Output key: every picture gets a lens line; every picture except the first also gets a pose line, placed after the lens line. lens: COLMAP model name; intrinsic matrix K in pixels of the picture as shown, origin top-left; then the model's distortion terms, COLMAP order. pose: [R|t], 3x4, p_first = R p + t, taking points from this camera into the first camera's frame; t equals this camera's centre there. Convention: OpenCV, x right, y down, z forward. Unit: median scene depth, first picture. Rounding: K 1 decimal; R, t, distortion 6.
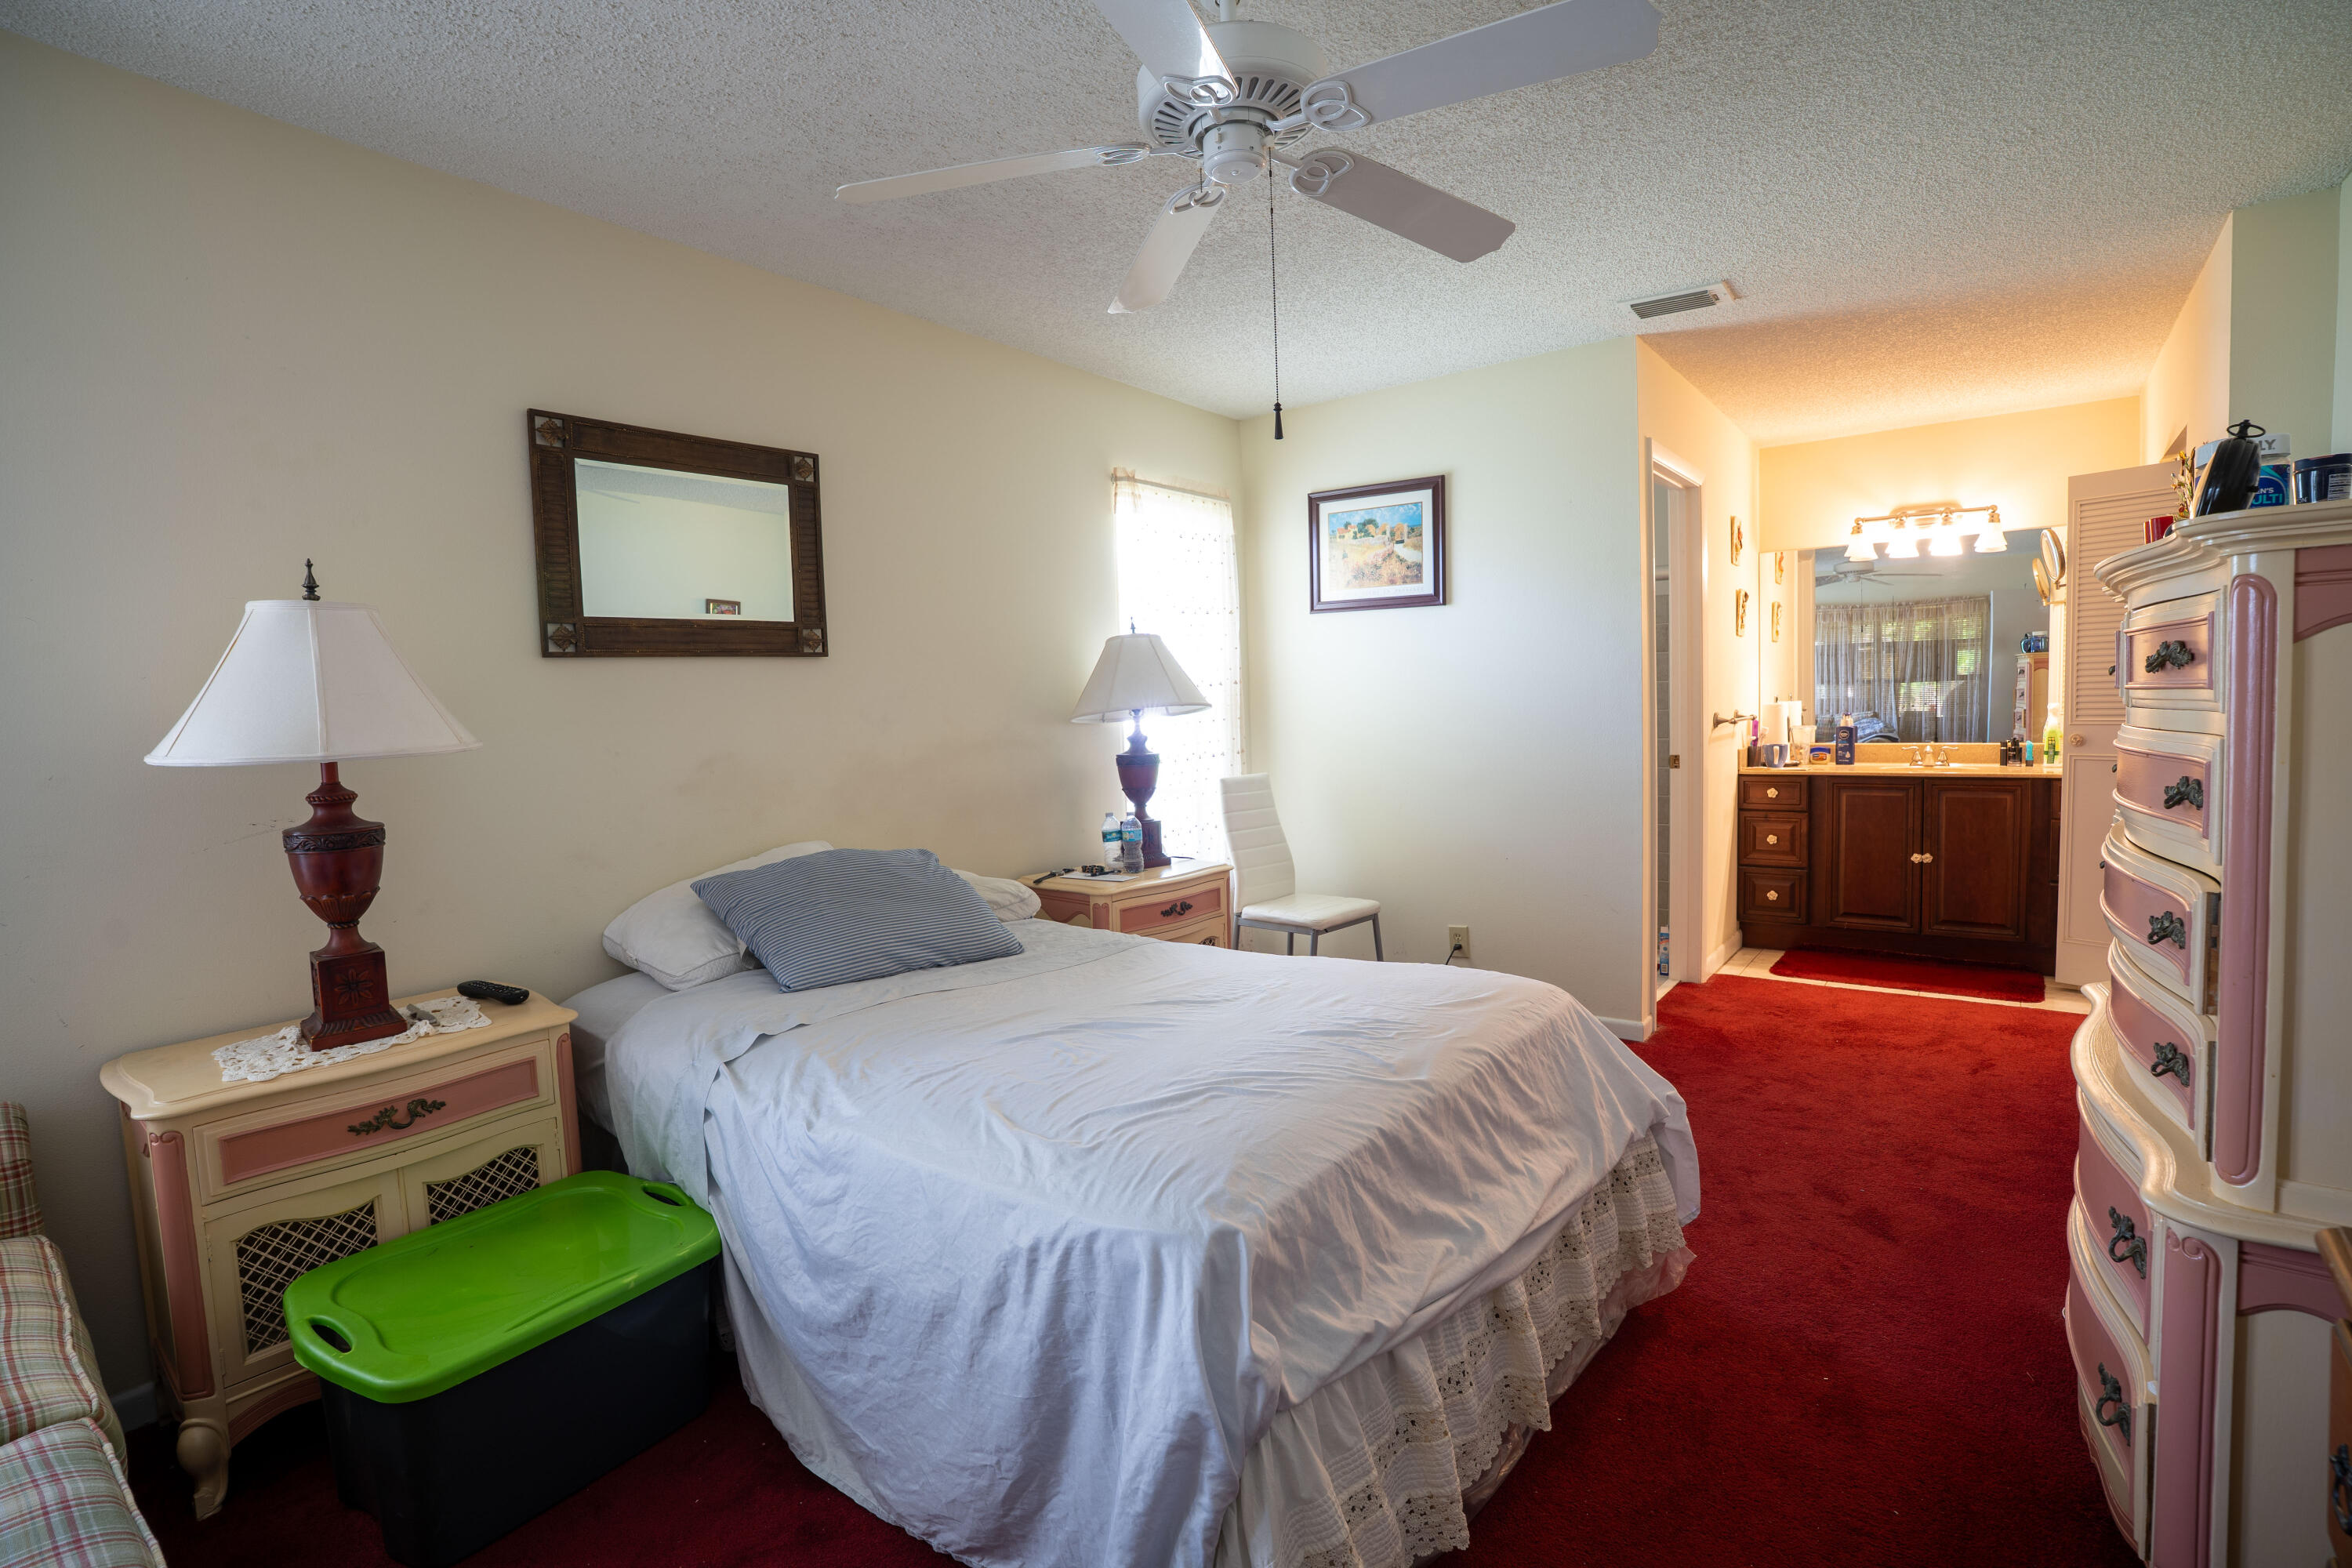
lens RADIAL K [[1087.8, 0, 1168.4], [0, 1087.8, 777.3], [0, 0, 1]] dist [-0.071013, 0.026040]
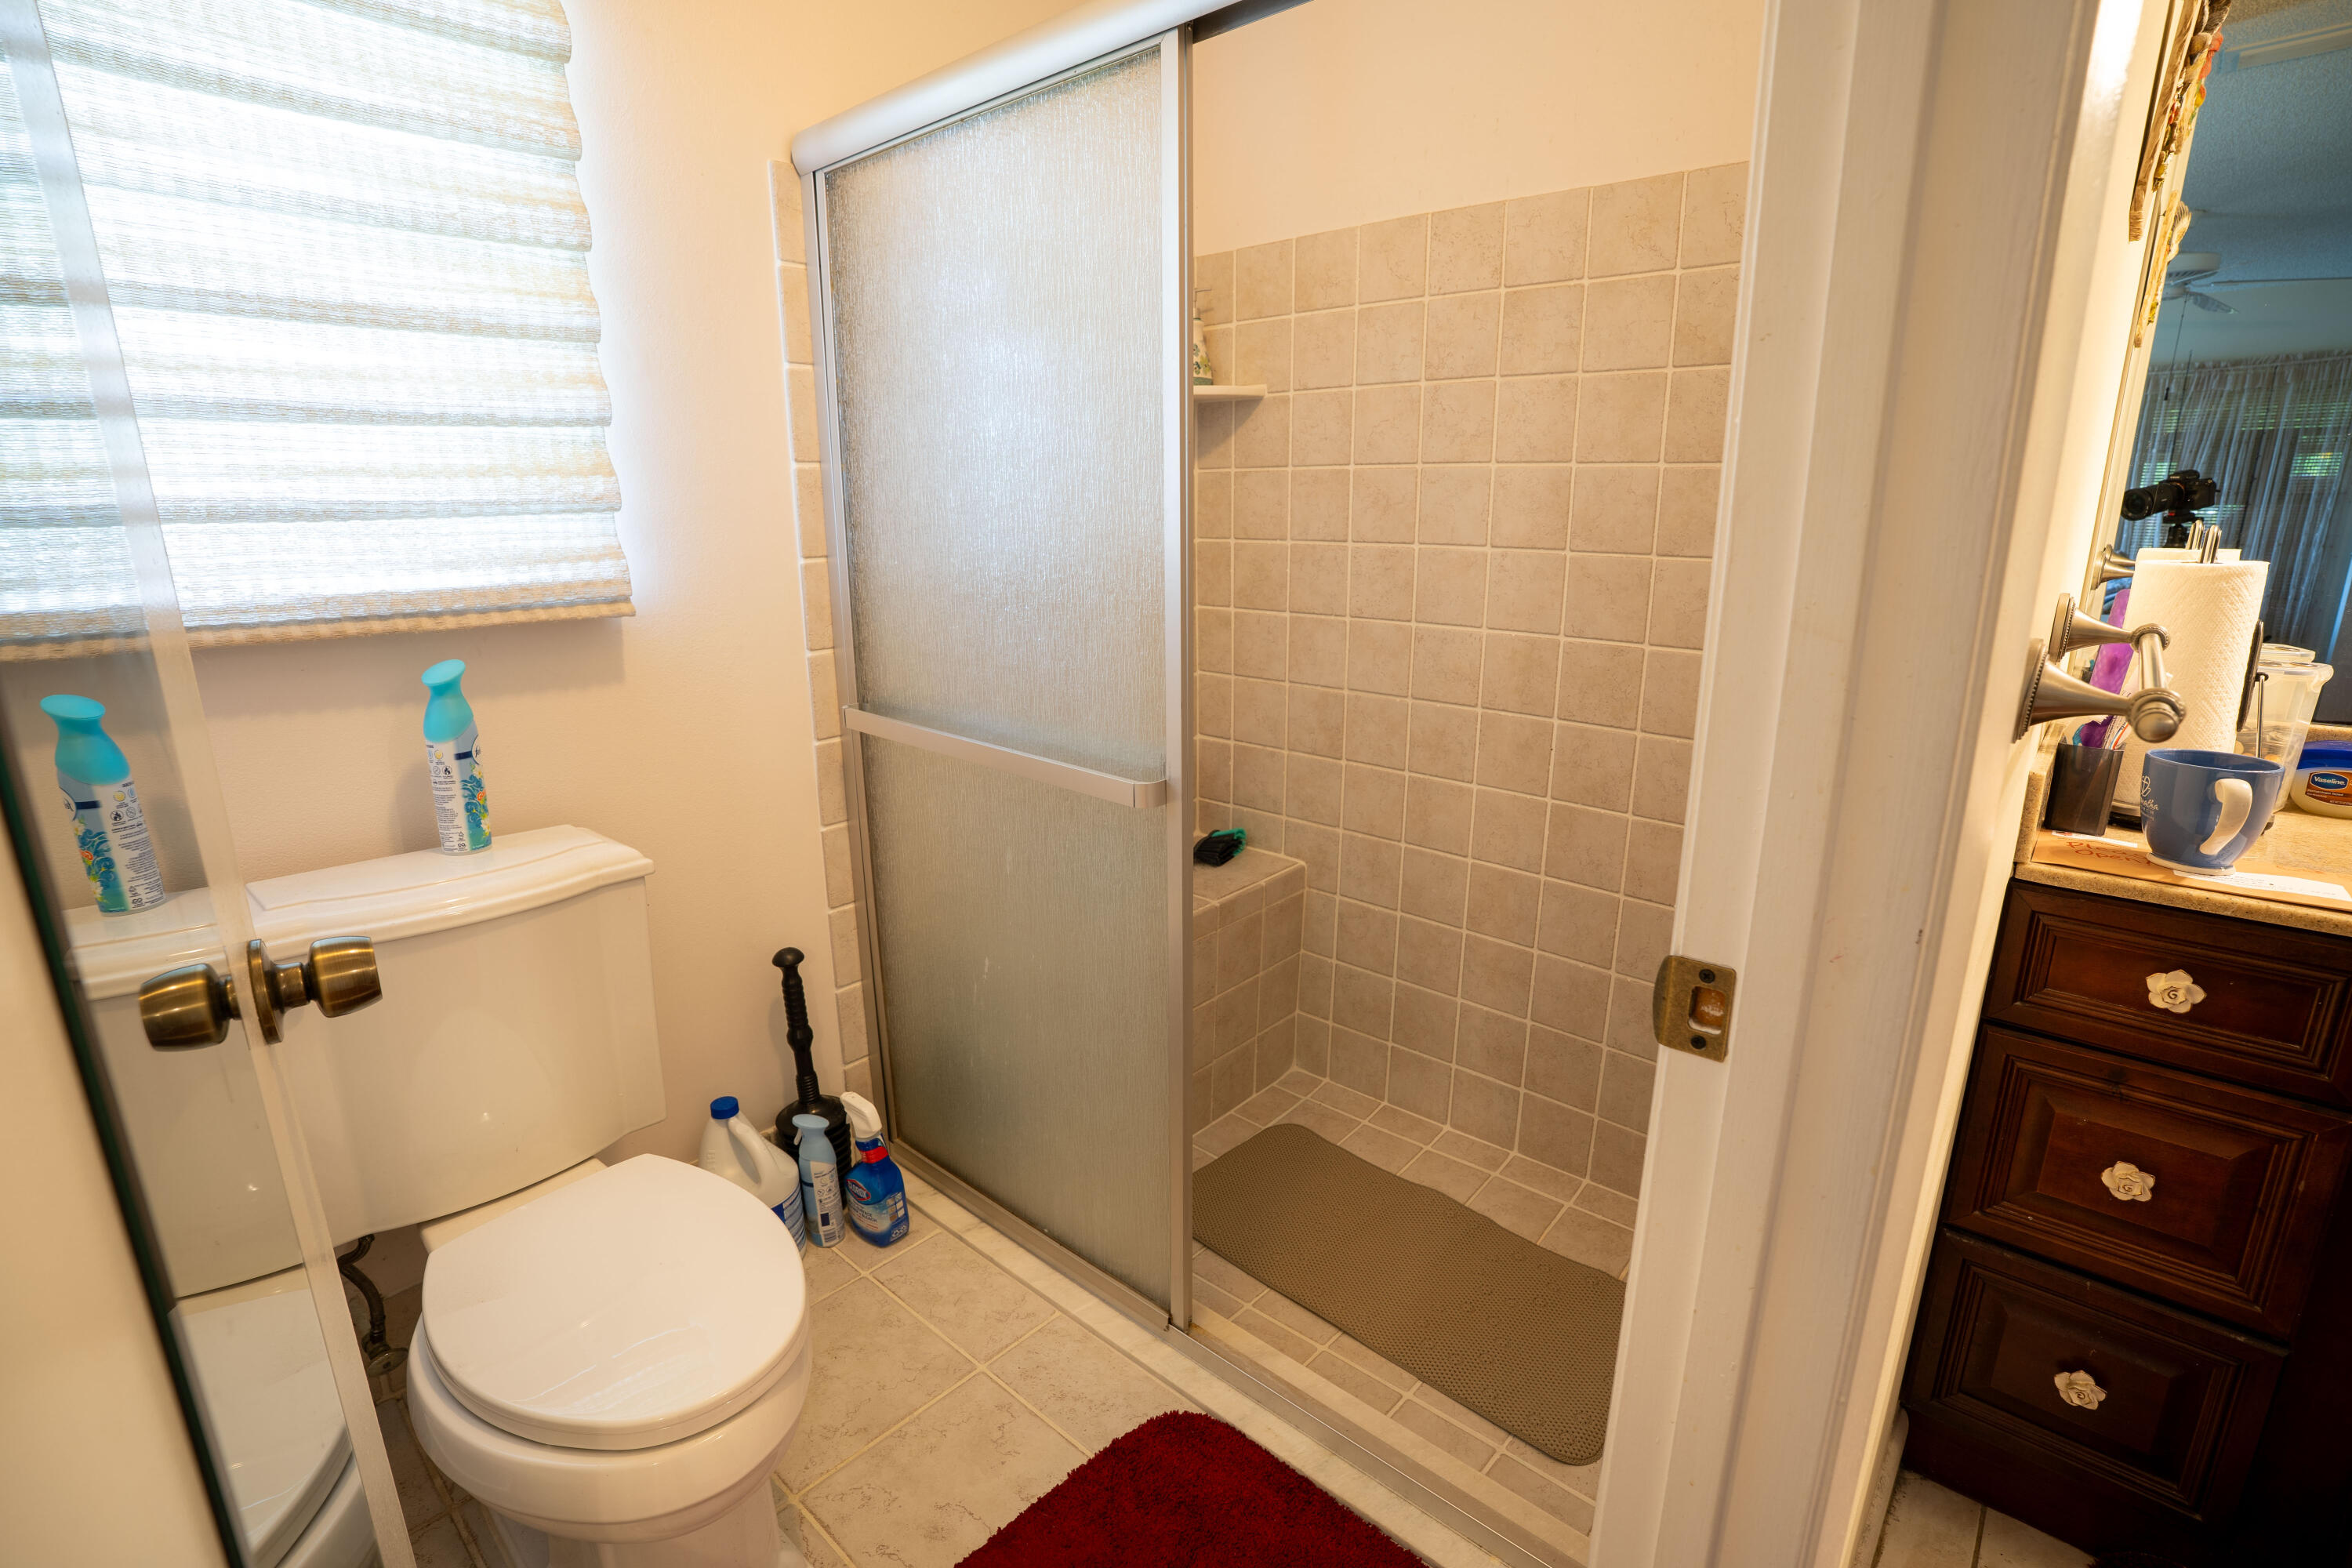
lens RADIAL K [[1087.8, 0, 1168.4], [0, 1087.8, 777.3], [0, 0, 1]] dist [-0.071013, 0.026040]
pose [[0.997241, 0.041193, -0.061761, 0.443910], [-0.029318, 0.982835, 0.182141, -0.071890], [0.068204, -0.179827, 0.981331, 0.933416]]
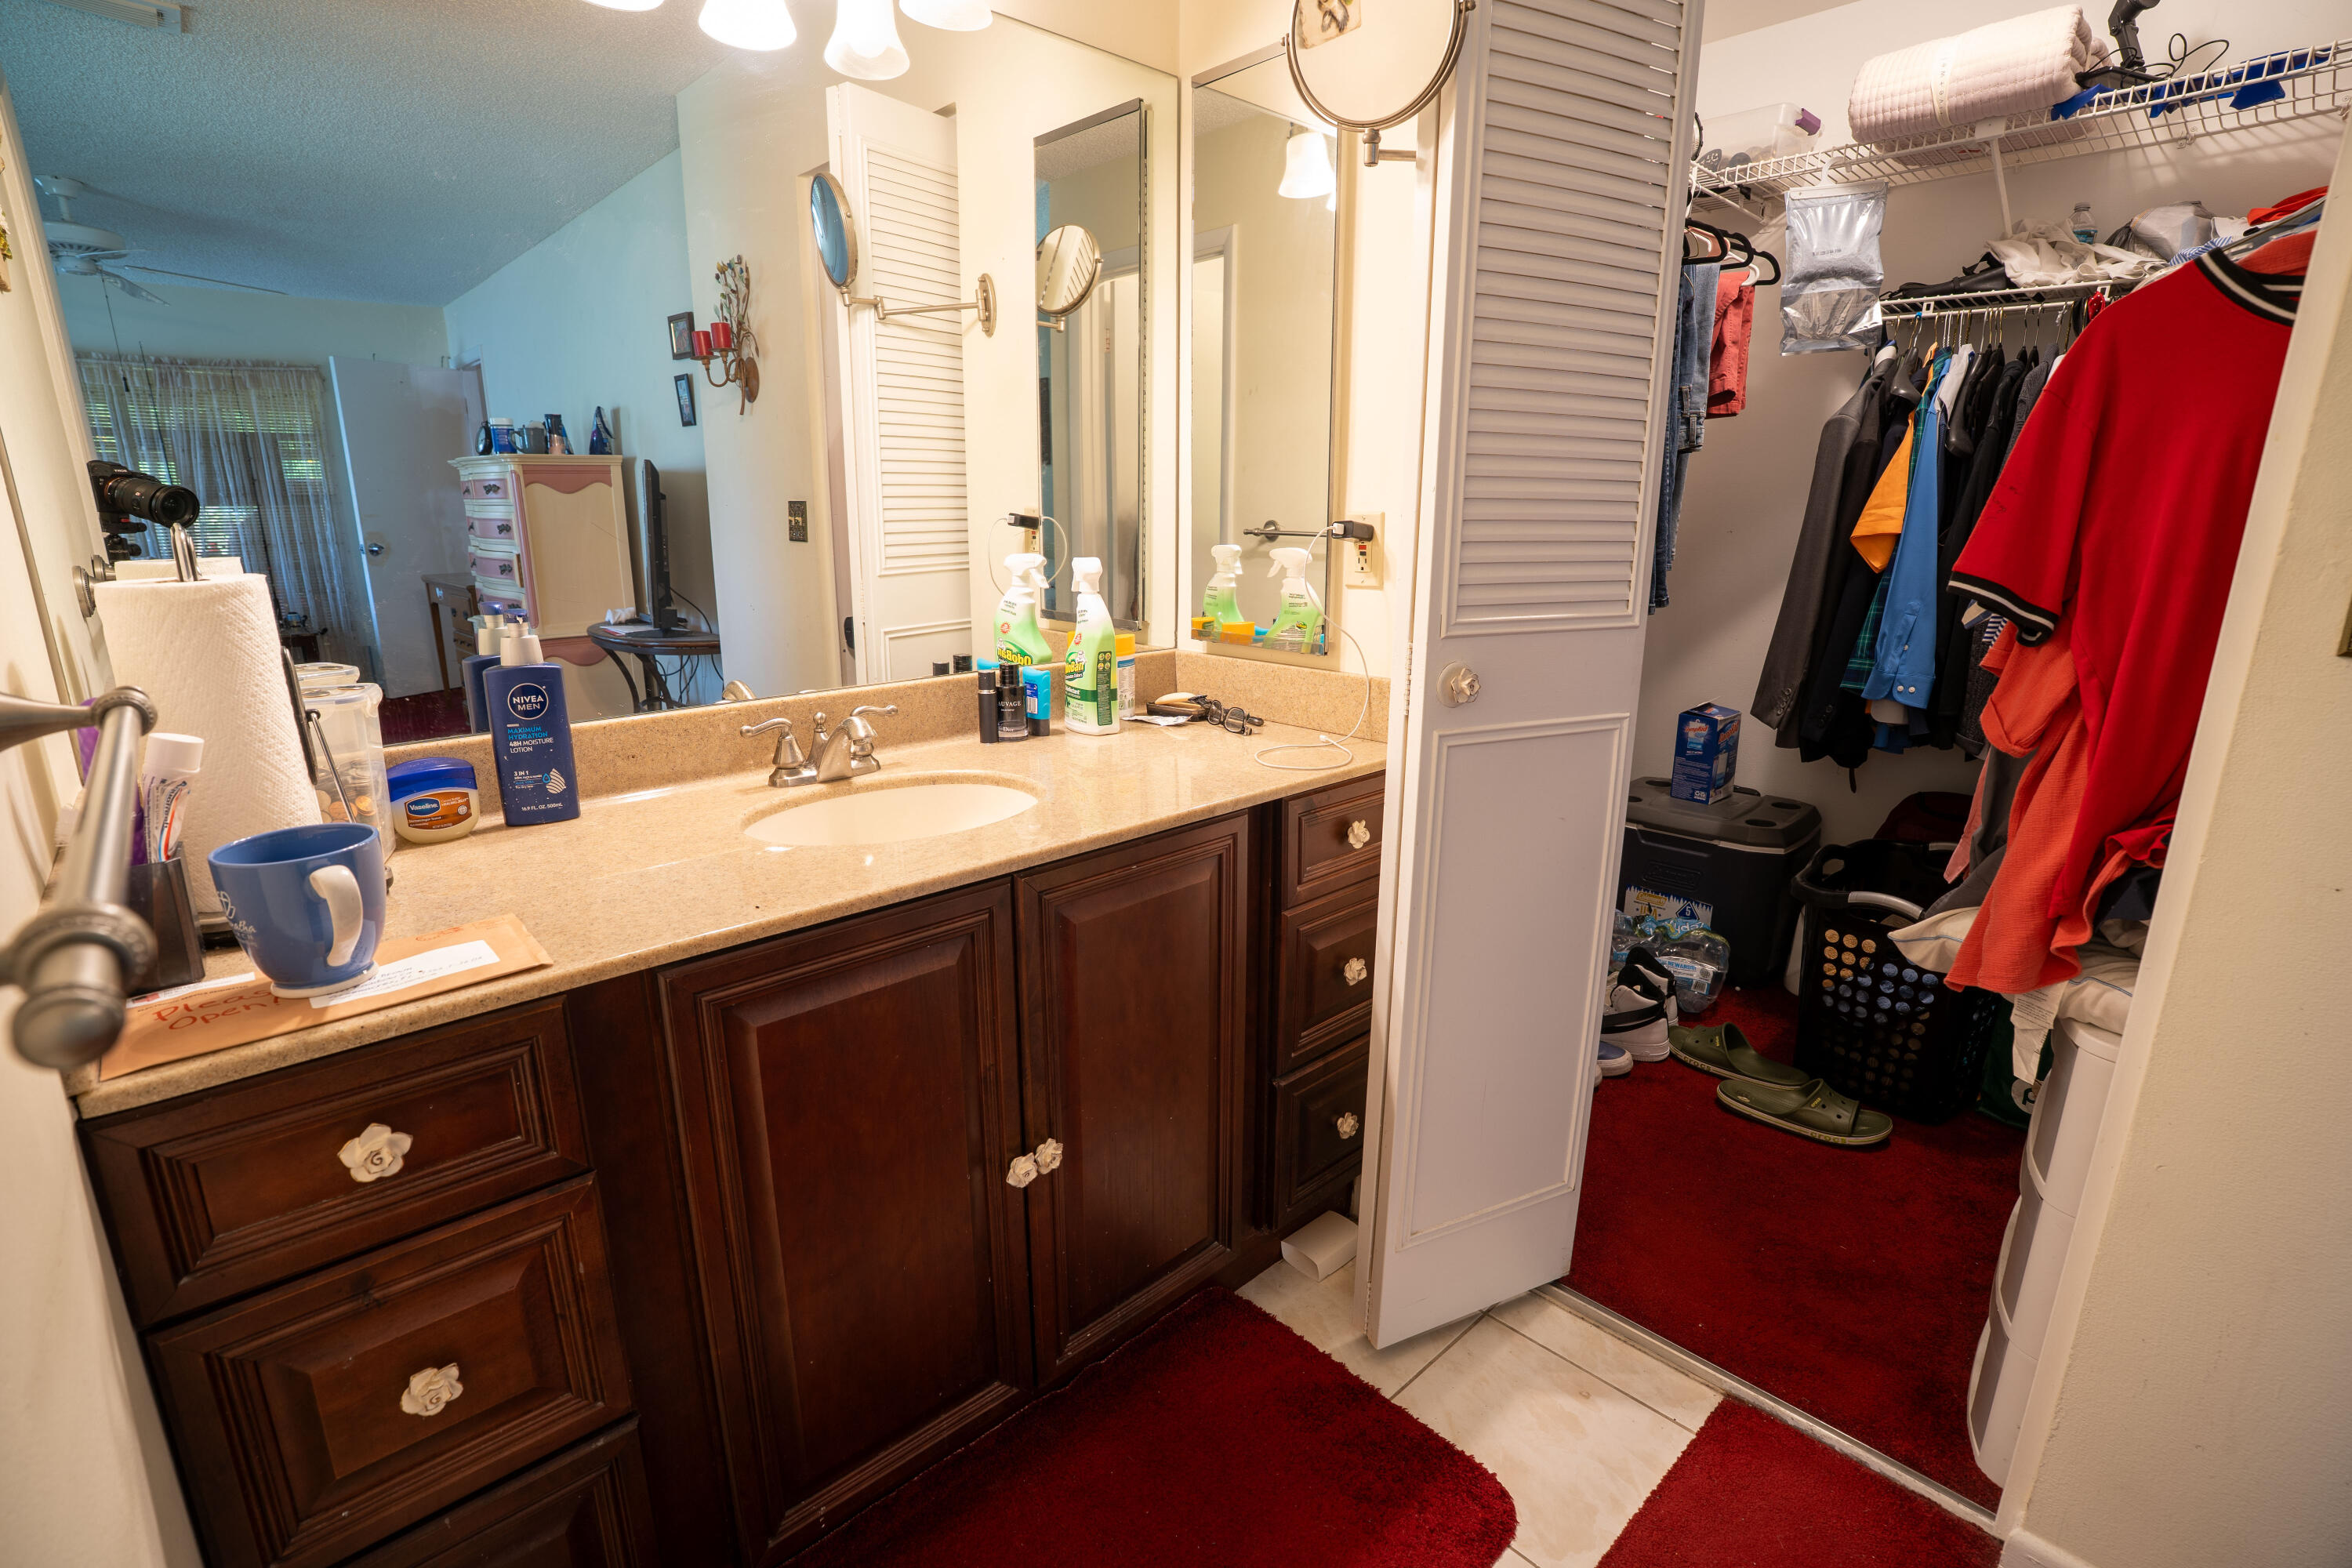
lens RADIAL K [[1087.8, 0, 1168.4], [0, 1087.8, 777.3], [0, 0, 1]] dist [-0.071013, 0.026040]
pose [[0.155138, -0.210579, 0.965189, 0.526830], [0.057771, 0.977279, 0.203931, -0.078815], [-0.986202, 0.024123, 0.163778, 1.013688]]
